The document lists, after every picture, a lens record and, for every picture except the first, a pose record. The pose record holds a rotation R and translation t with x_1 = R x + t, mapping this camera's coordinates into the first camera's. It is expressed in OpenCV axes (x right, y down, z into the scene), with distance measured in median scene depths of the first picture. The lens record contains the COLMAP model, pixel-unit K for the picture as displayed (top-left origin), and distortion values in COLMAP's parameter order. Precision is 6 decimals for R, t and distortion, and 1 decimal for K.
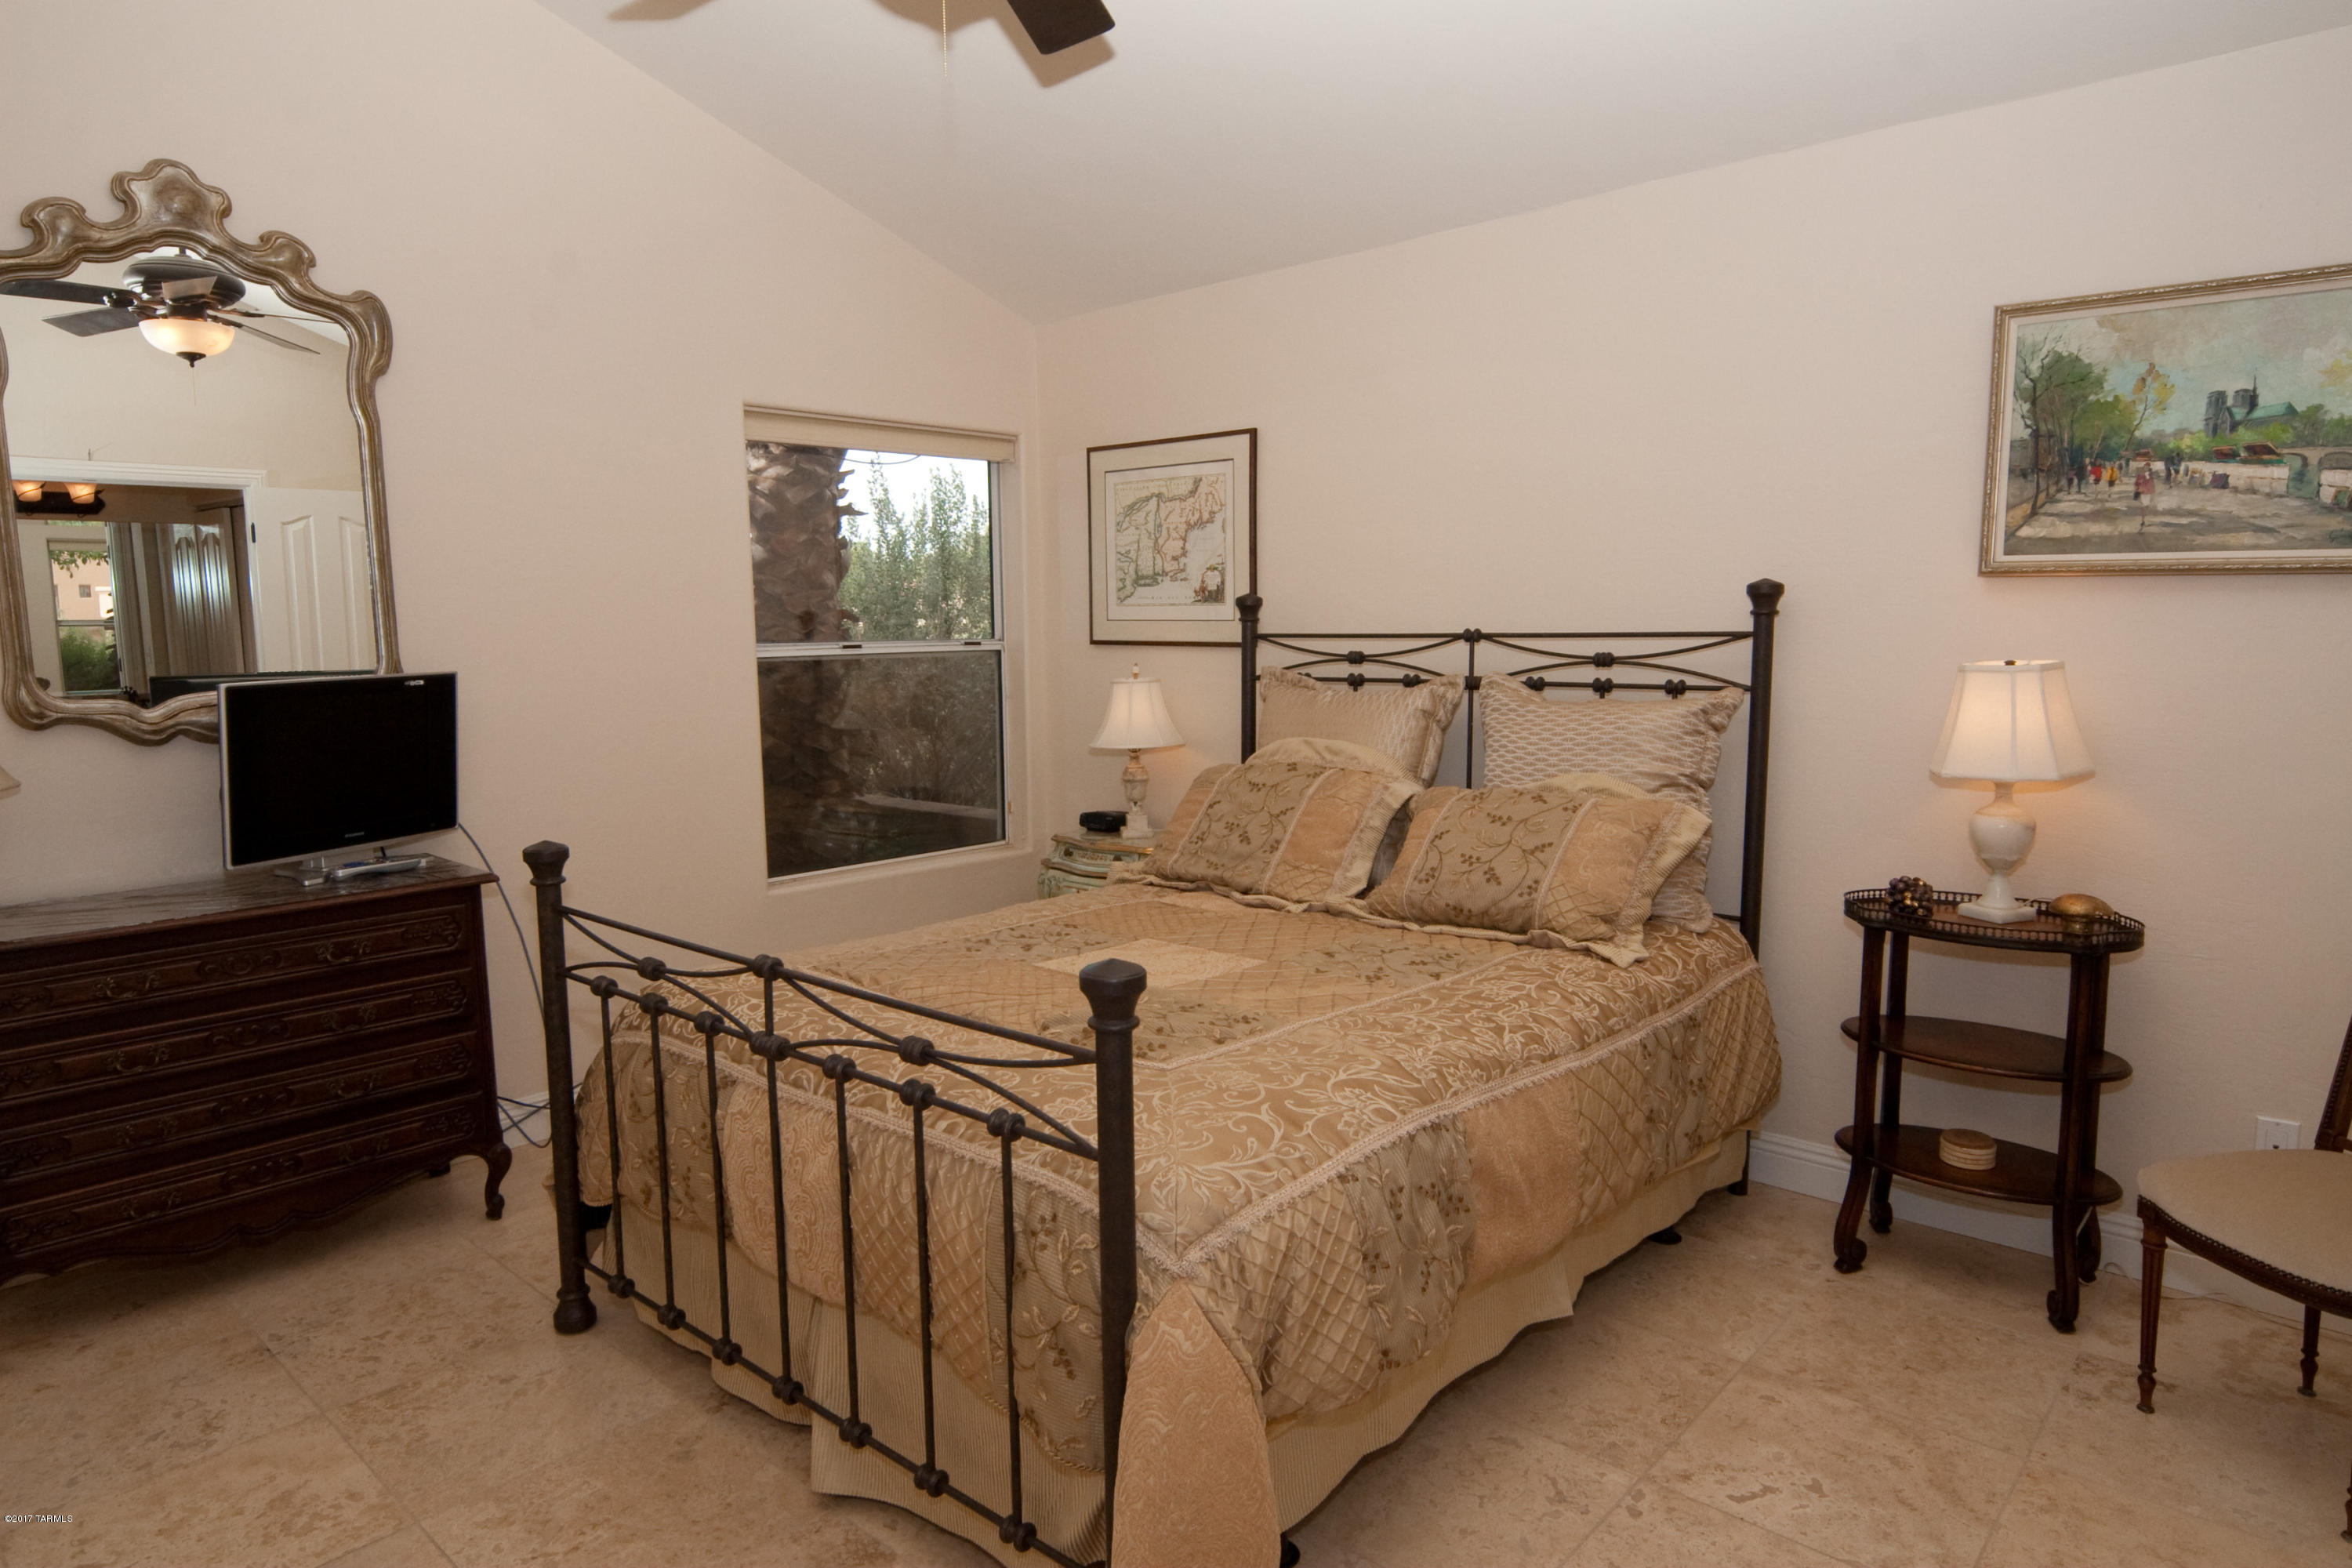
lens RADIAL K [[1387.6, 0, 1173.3], [0, 1387.6, 787.3], [0, 0, 1]] dist [-0.012148, 0.001206]
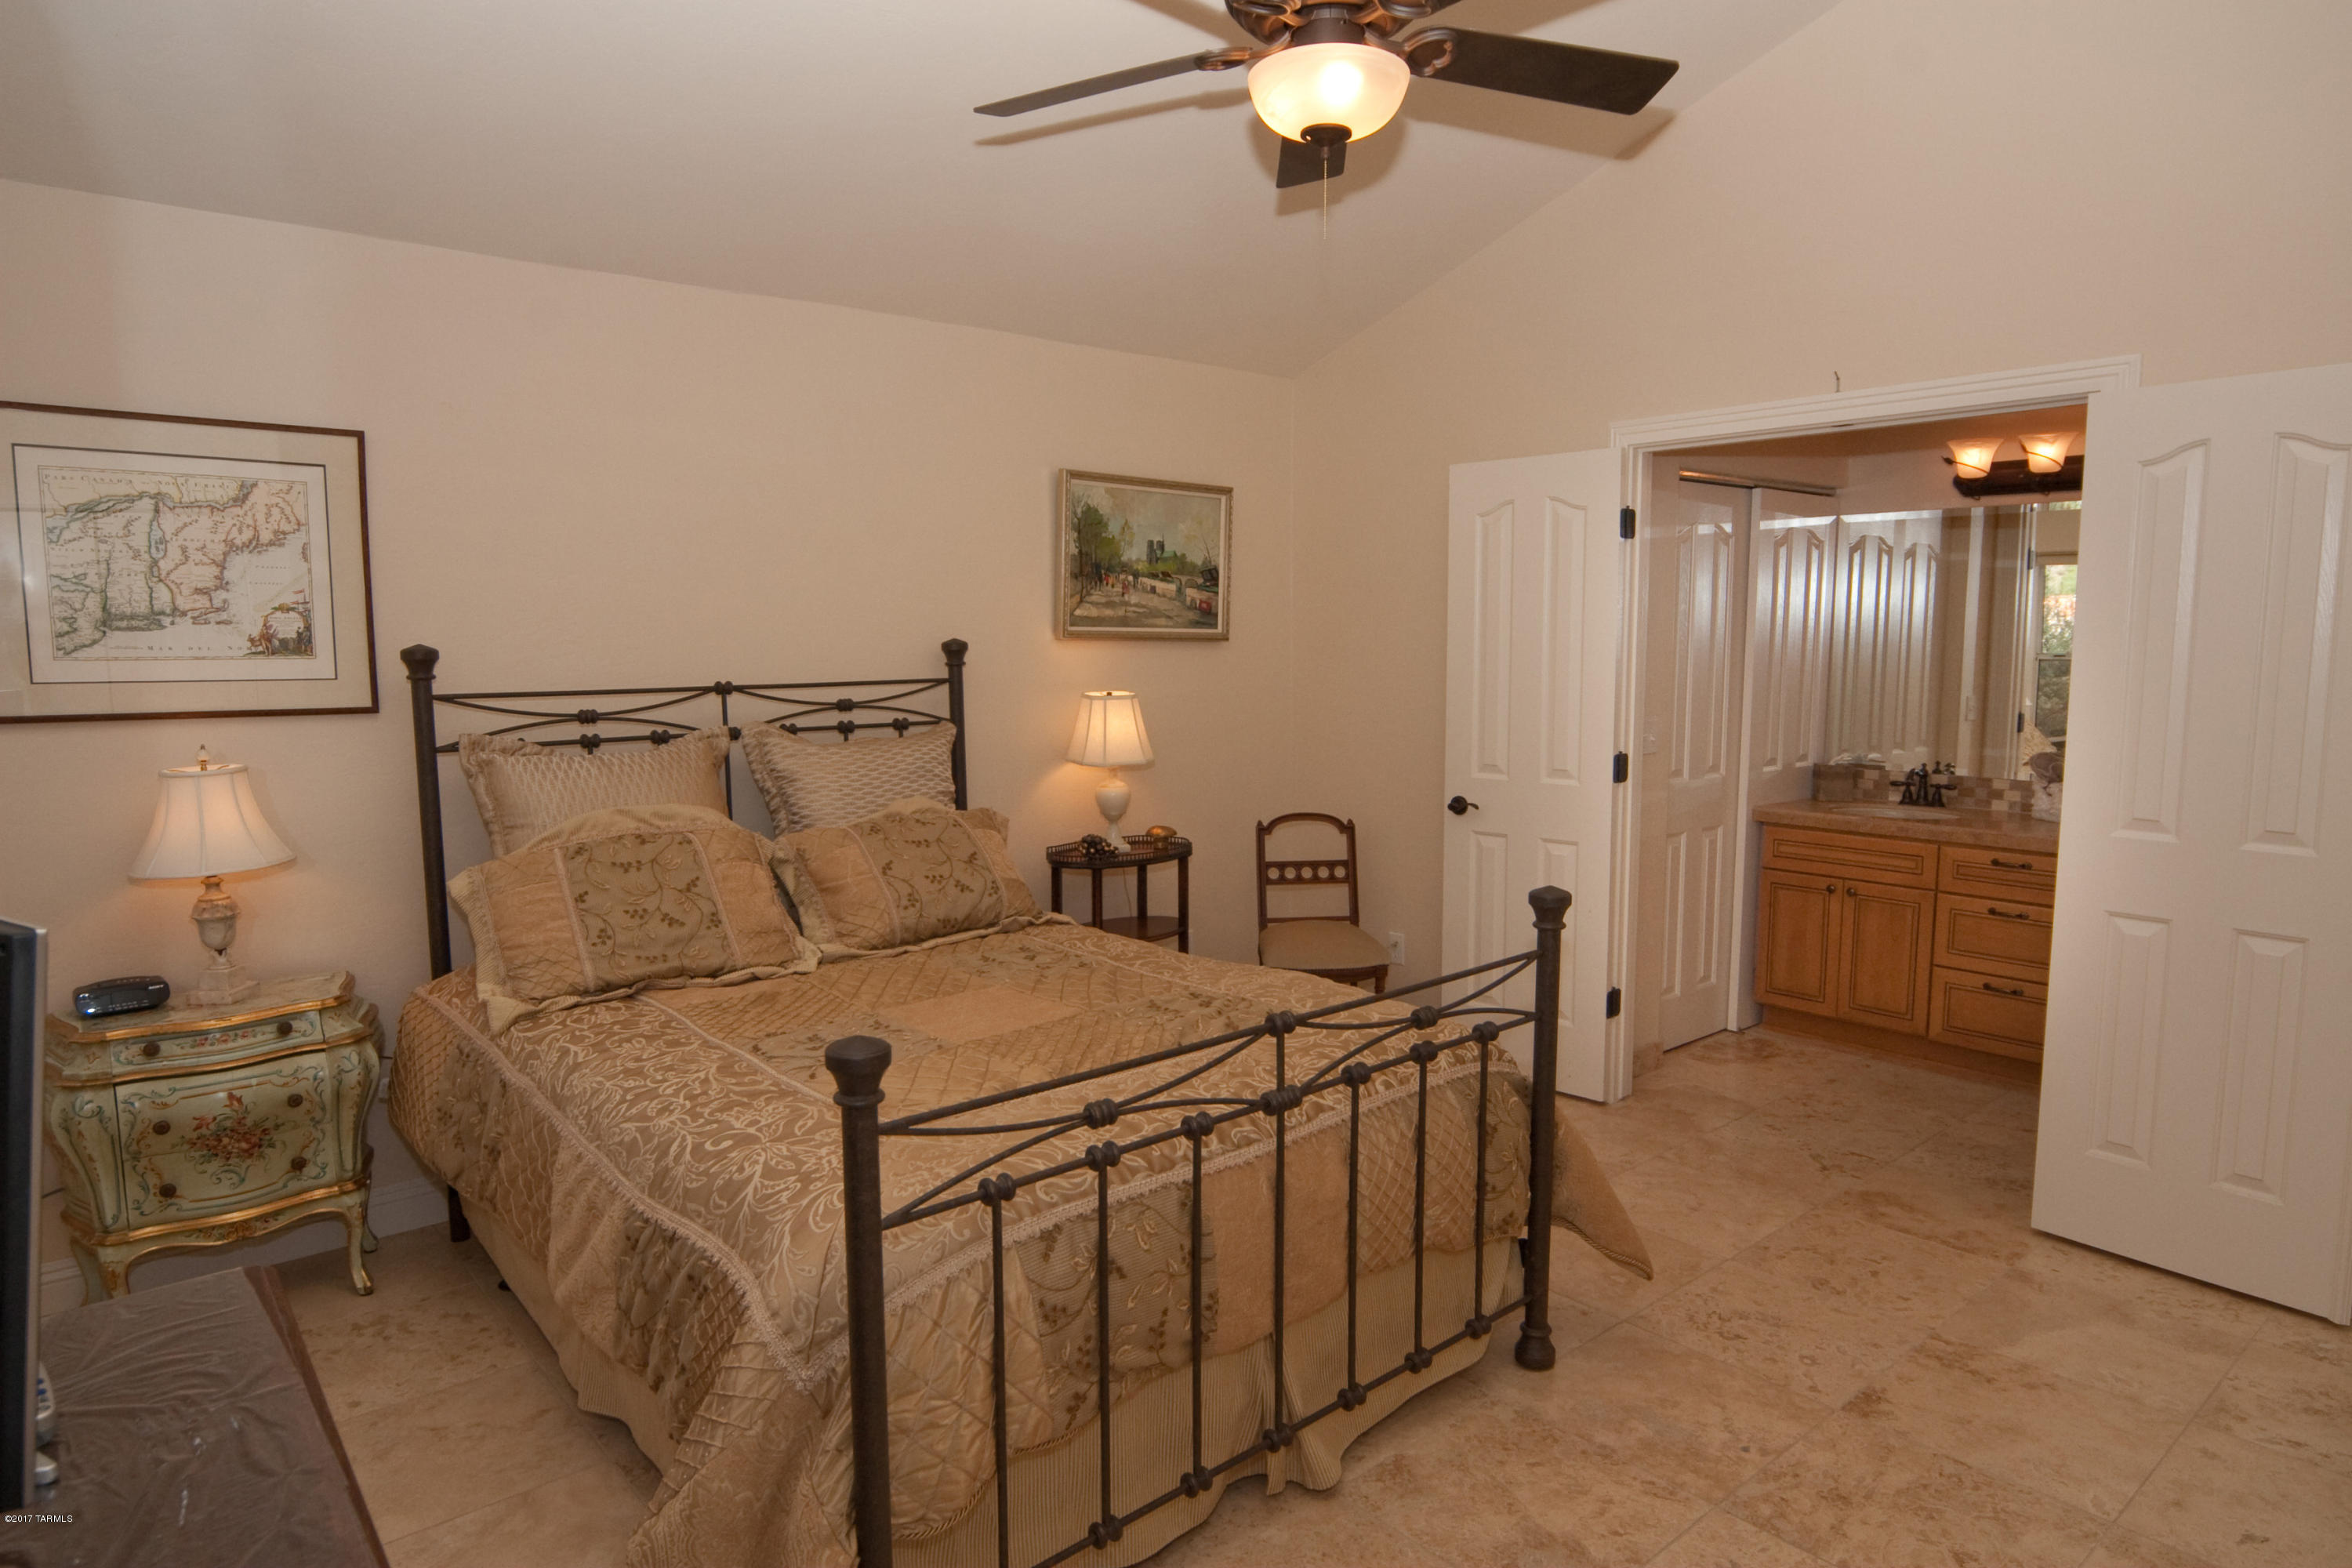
lens RADIAL K [[1387.6, 0, 1173.3], [0, 1387.6, 787.3], [0, 0, 1]] dist [-0.012148, 0.001206]
pose [[0.126953, -0.098093, 0.987046, -0.880445], [0.123260, 0.988945, 0.082428, -0.092810], [-0.984220, 0.111199, 0.137641, 0.622294]]
